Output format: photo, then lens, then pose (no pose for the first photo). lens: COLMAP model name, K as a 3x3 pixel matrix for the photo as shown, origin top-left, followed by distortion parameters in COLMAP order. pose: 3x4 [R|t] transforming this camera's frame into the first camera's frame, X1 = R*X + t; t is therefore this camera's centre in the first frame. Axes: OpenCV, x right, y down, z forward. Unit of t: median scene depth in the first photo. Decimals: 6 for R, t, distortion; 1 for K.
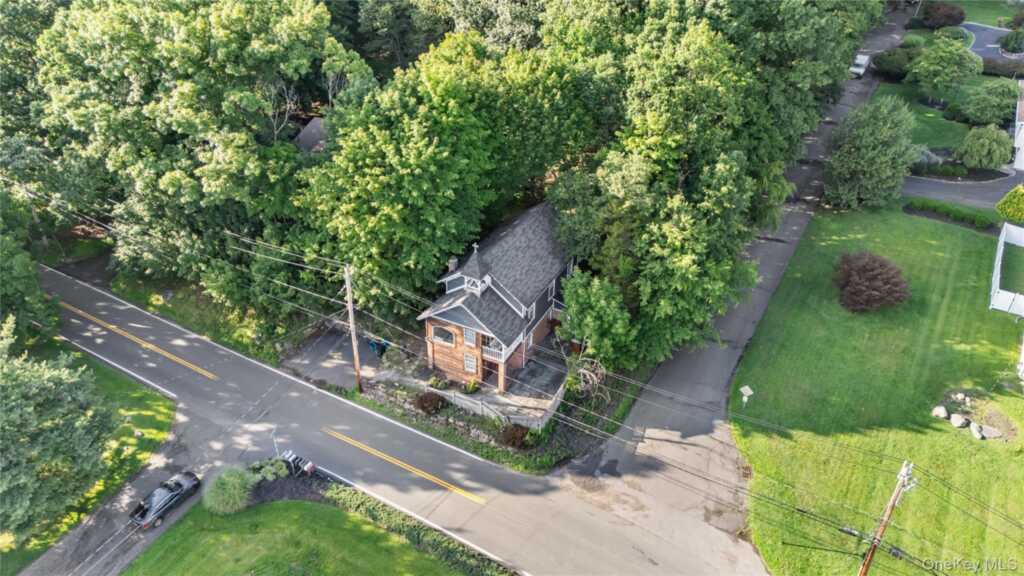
lens RADIAL K [[723.5, 0, 527.7], [0, 723.5, 287.9], [0, 0, 1]] dist [0.069260, -0.001885]
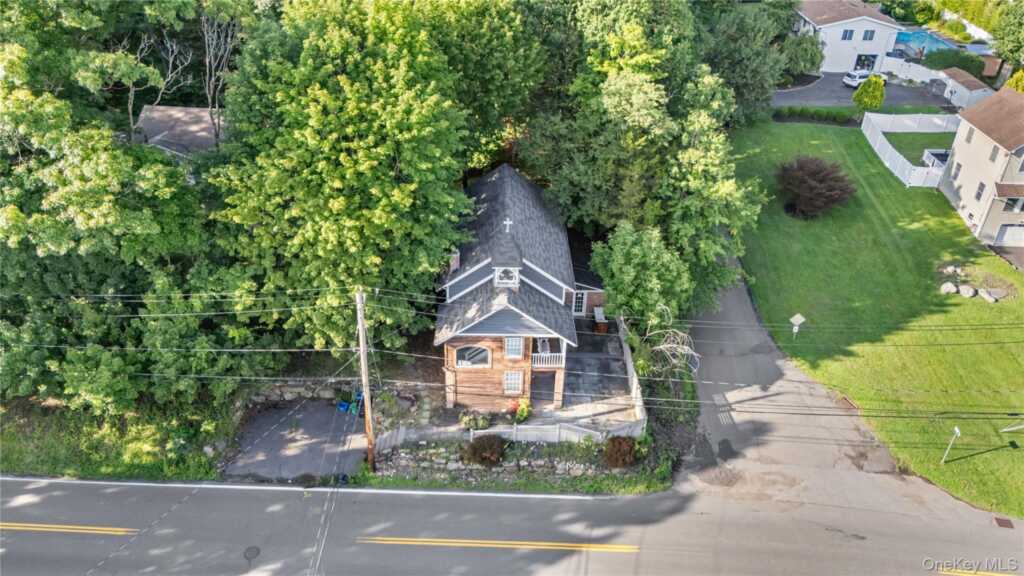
lens RADIAL K [[730.7, 0, 512.0], [0, 730.7, 288.0], [0, 0, 1]] dist [0.050128, 0.001225]
pose [[0.889299, -0.248937, 0.383638, -0.349791], [0.251926, 0.966775, 0.043346, -0.023503], [-0.381682, 0.058101, 0.922466, 0.301989]]
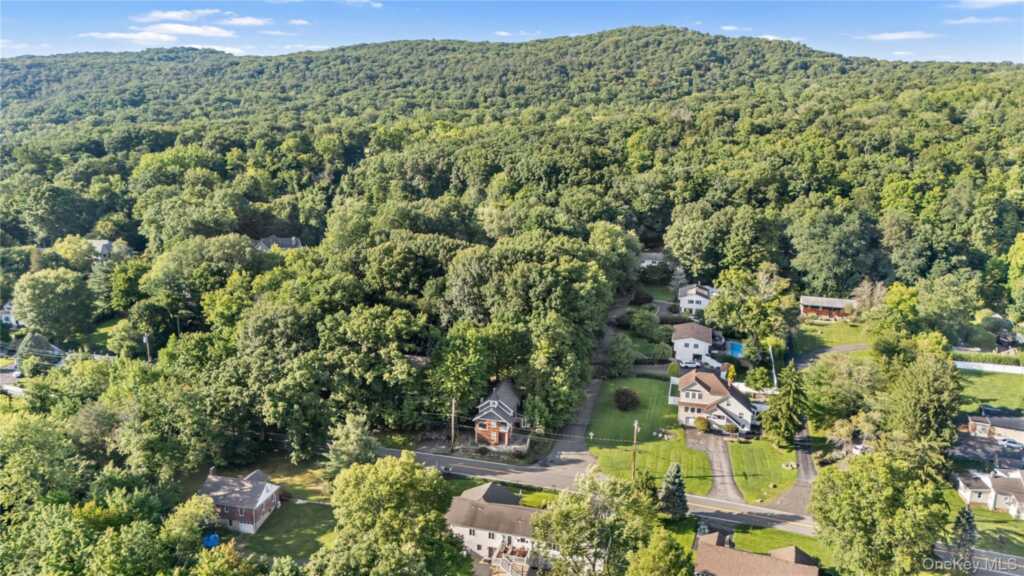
lens RADIAL K [[730.7, 0, 512.0], [0, 730.7, 288.0], [0, 0, 1]] dist [0.050128, 0.001225]
pose [[0.964776, -0.056243, 0.256989, -0.685875], [0.144770, 0.929164, -0.340140, 0.533721], [-0.219655, 0.365363, 0.904578, -1.676057]]
